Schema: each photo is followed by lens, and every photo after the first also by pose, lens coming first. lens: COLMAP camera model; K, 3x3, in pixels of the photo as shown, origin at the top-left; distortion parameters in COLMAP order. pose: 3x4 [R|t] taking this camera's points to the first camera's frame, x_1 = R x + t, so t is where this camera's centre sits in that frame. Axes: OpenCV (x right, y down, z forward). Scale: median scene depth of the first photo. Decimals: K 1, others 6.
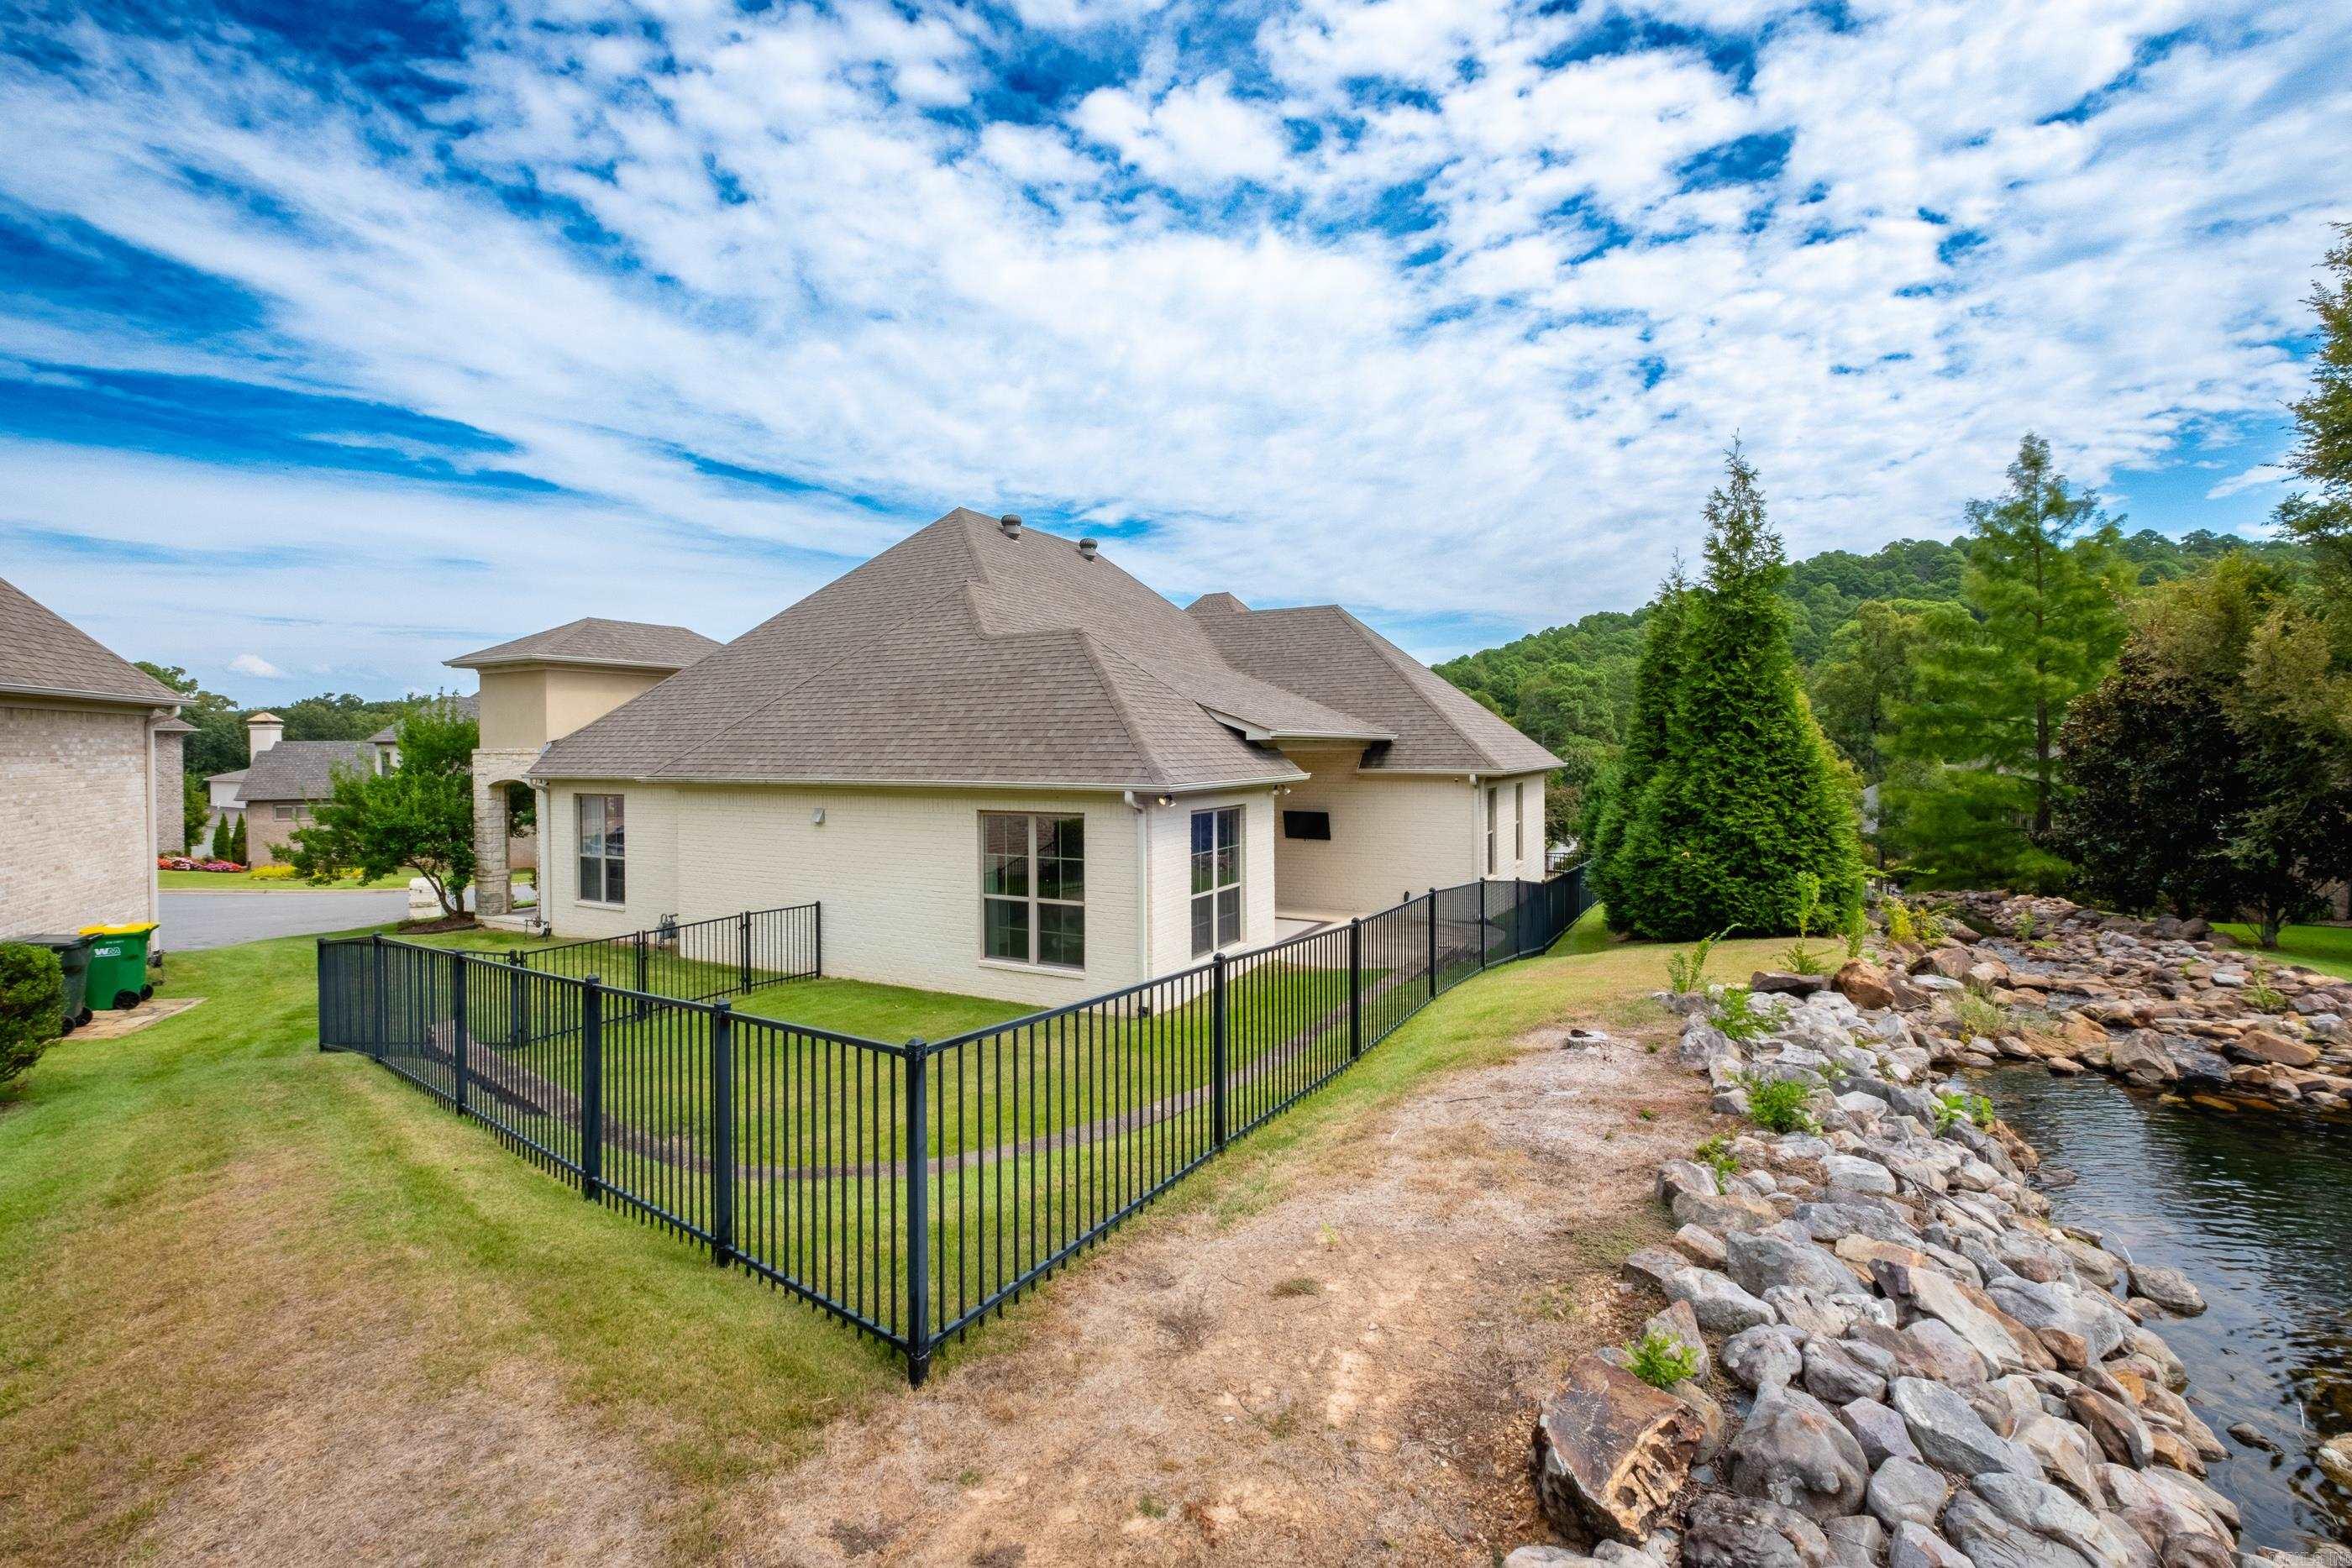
lens RADIAL K [[1042.4, 0, 1190.2], [0, 1042.4, 742.8], [0, 0, 1]] dist [-0.000542, 0.000245]
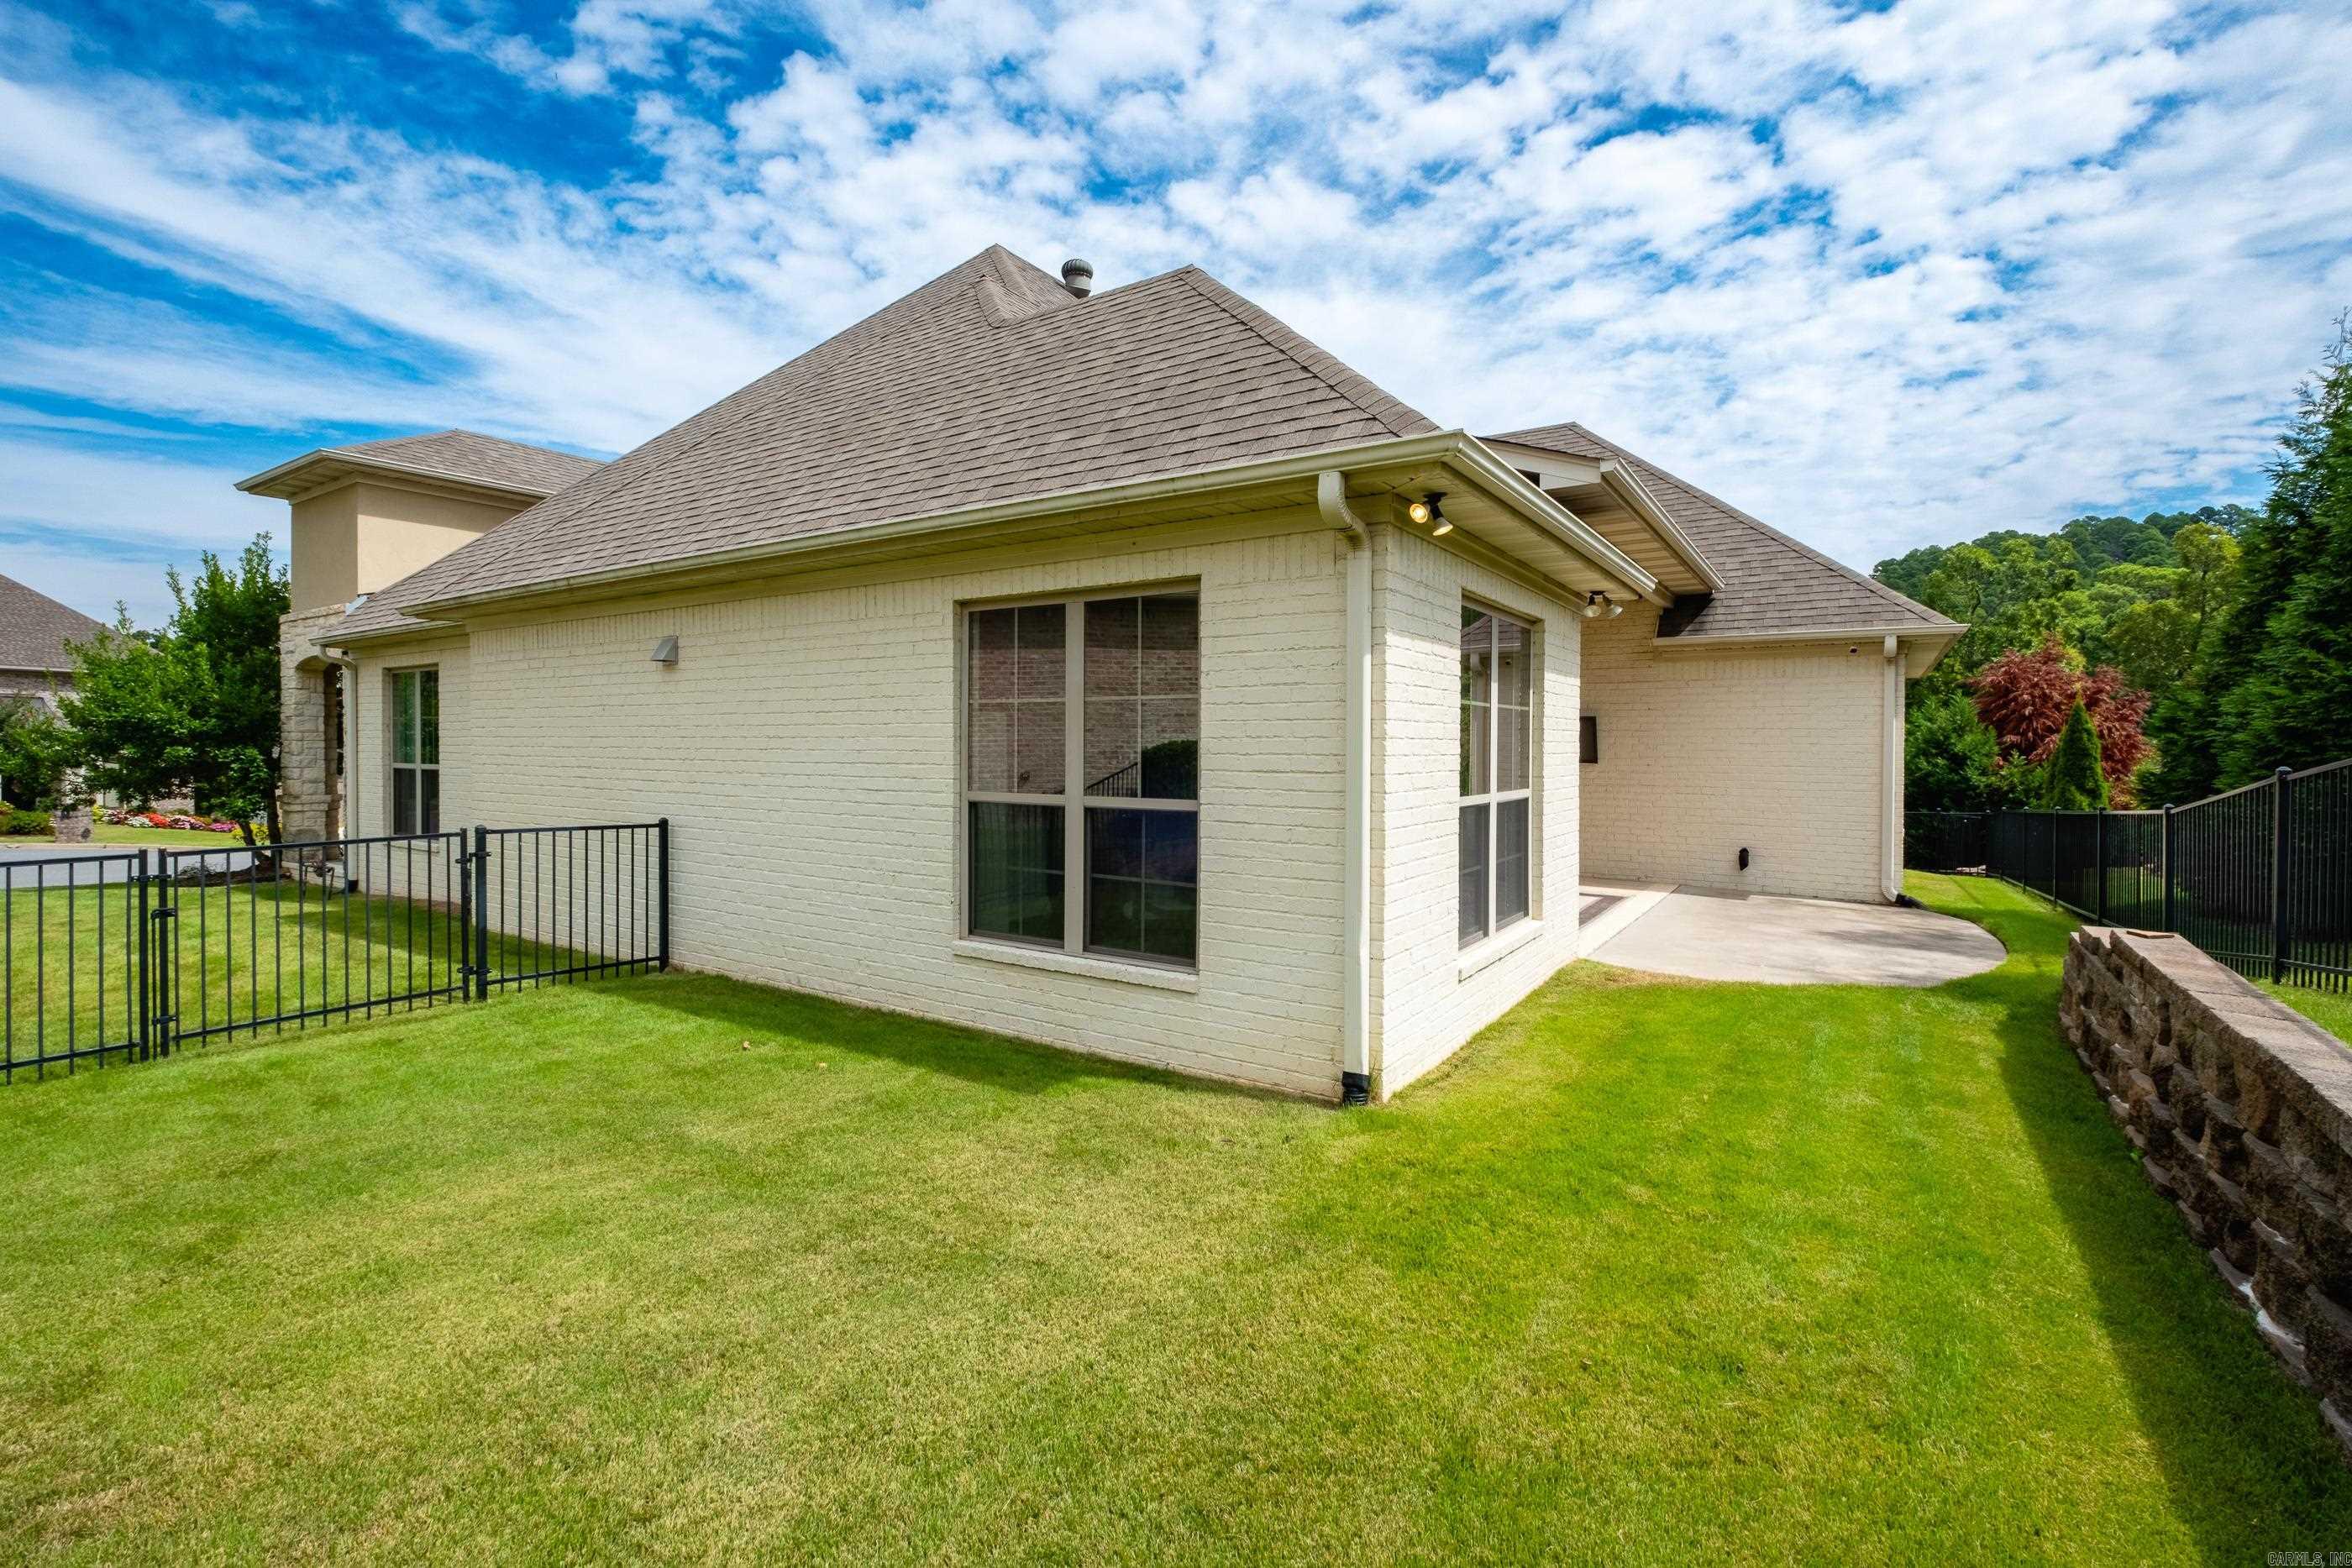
lens RADIAL K [[1018.5, 0, 1177.2], [0, 1018.5, 763.7], [0, 0, 1]] dist [0.001668, -0.000916]
pose [[0.994832, 0.008553, -0.101171, -0.057719], [-0.006977, 0.999849, 0.015919, 0.108660], [0.101292, -0.015131, 0.994742, 0.503307]]
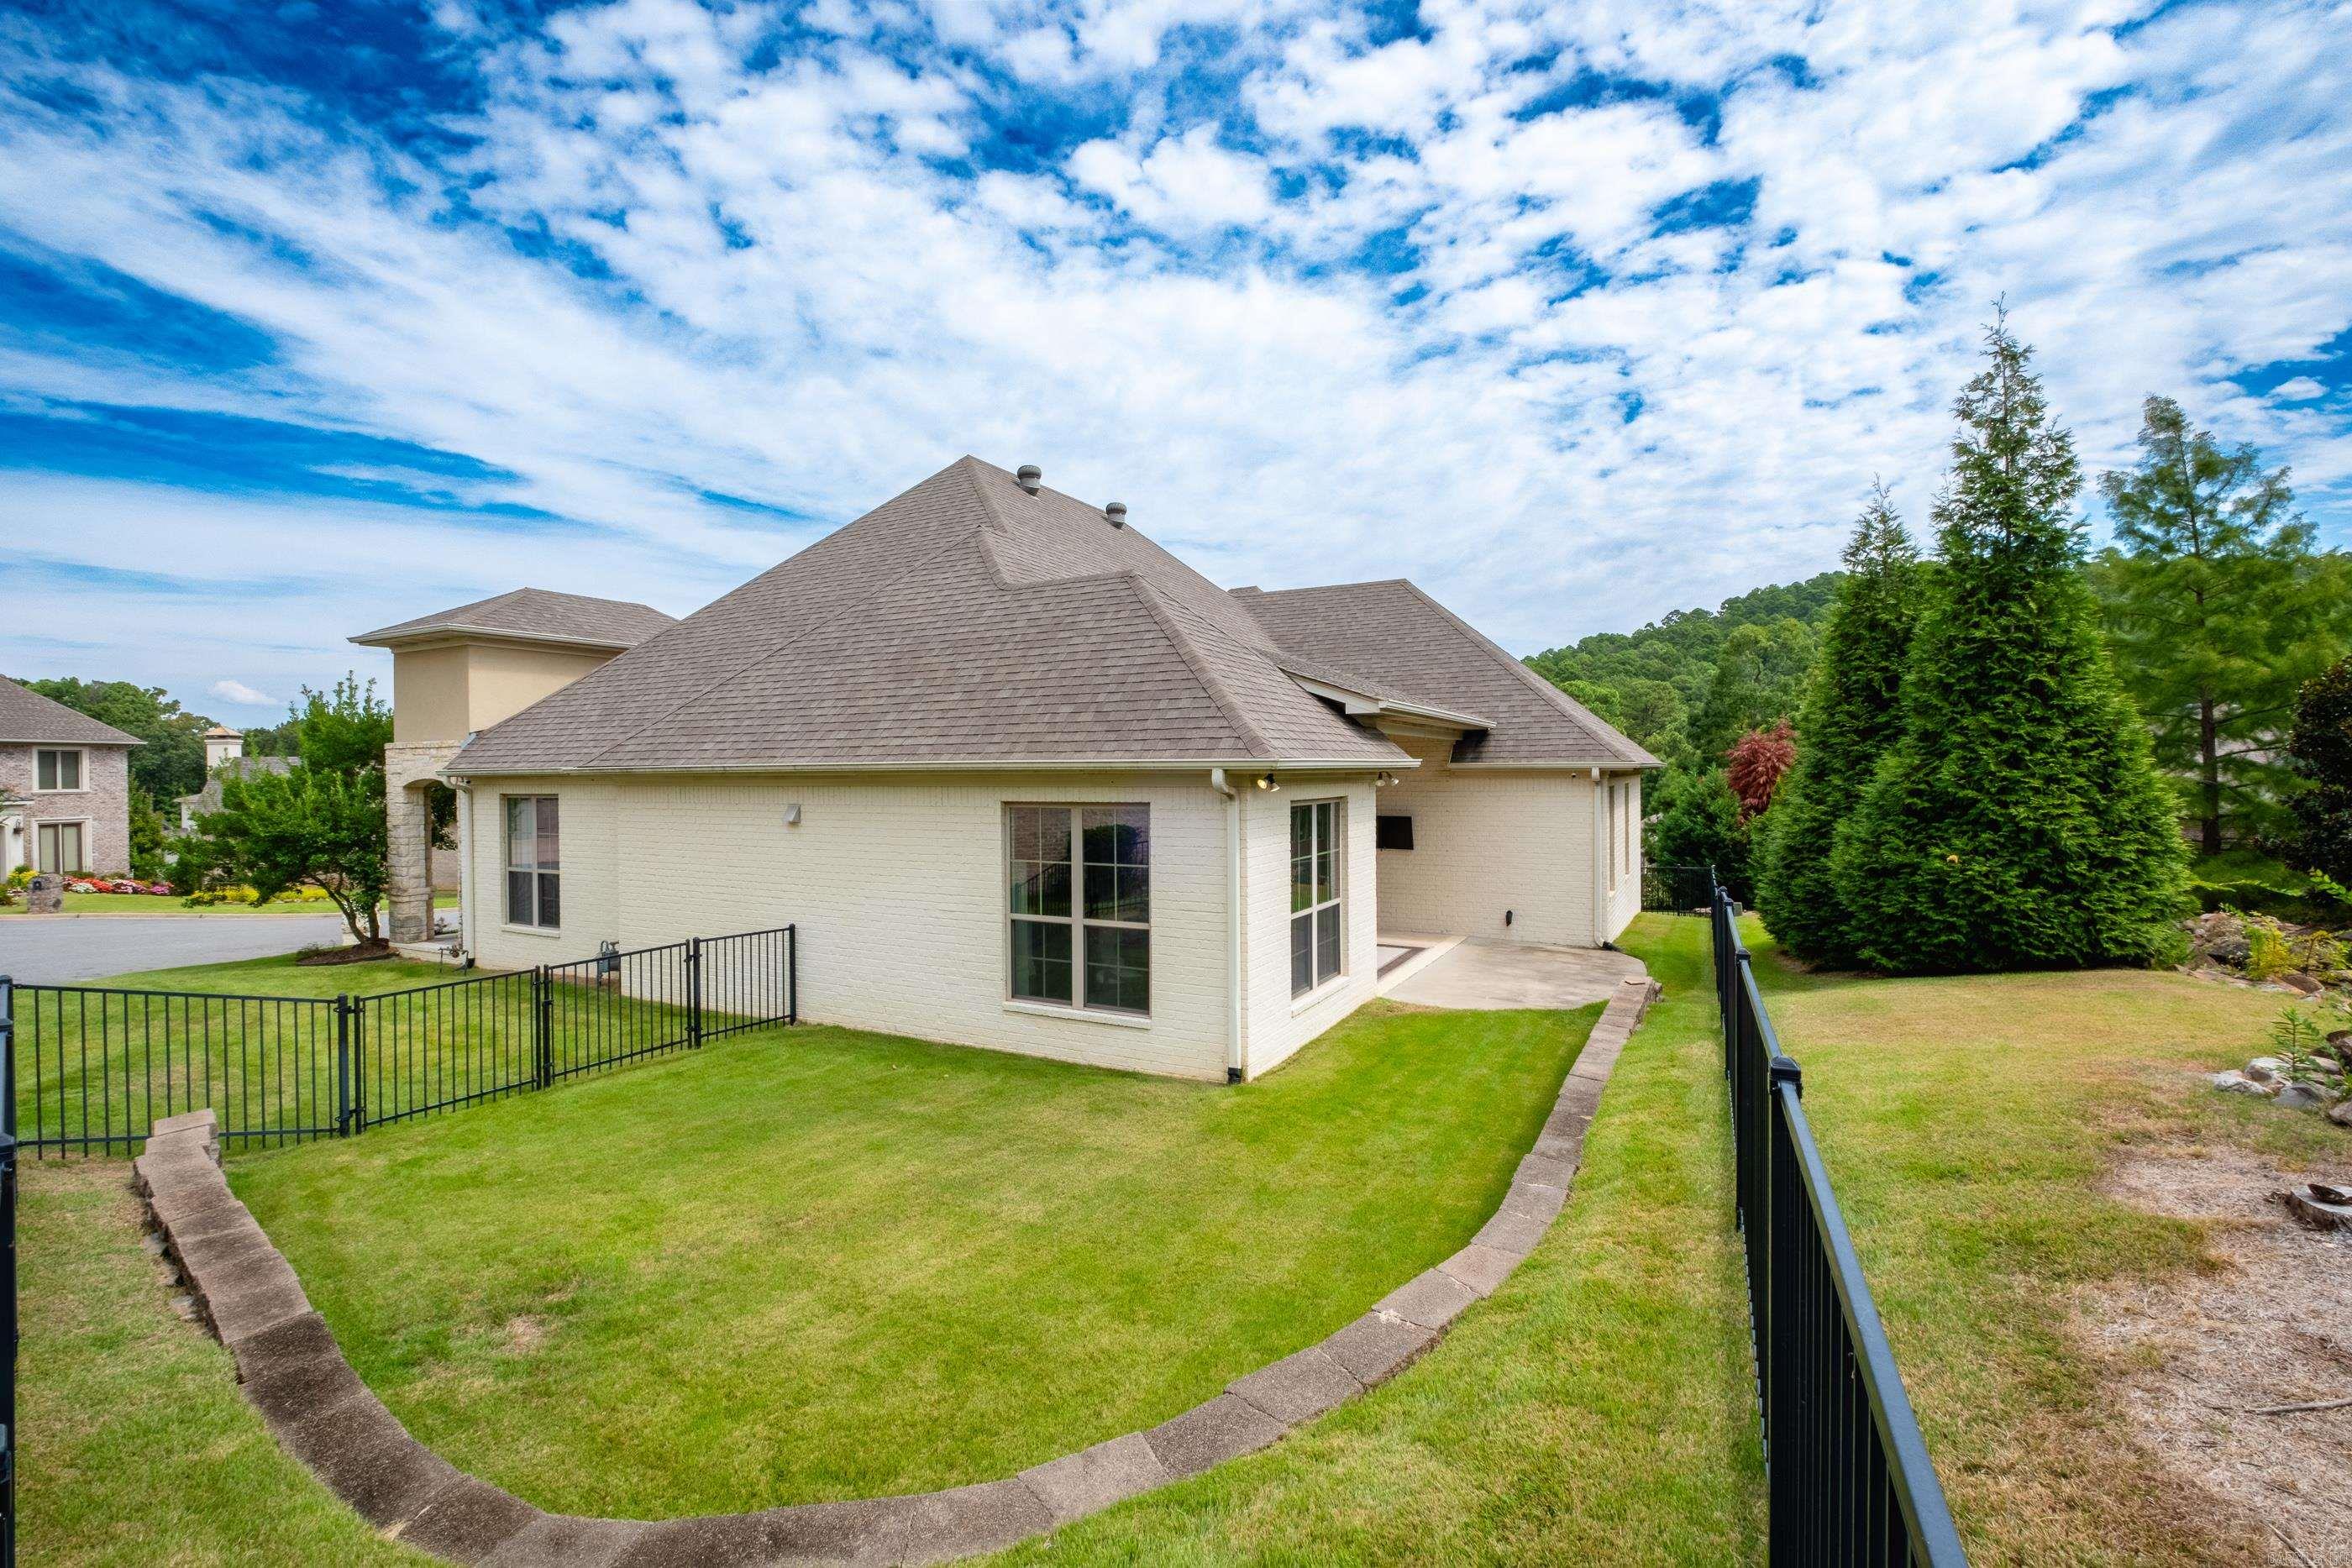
lens RADIAL K [[1018.5, 0, 1177.2], [0, 1018.5, 763.7], [0, 0, 1]] dist [0.001668, -0.000916]
pose [[0.999984, -0.003201, -0.004654, -0.064433], [0.003174, 0.999979, -0.005709, 0.036342], [0.004672, 0.005695, 0.999973, 0.233025]]
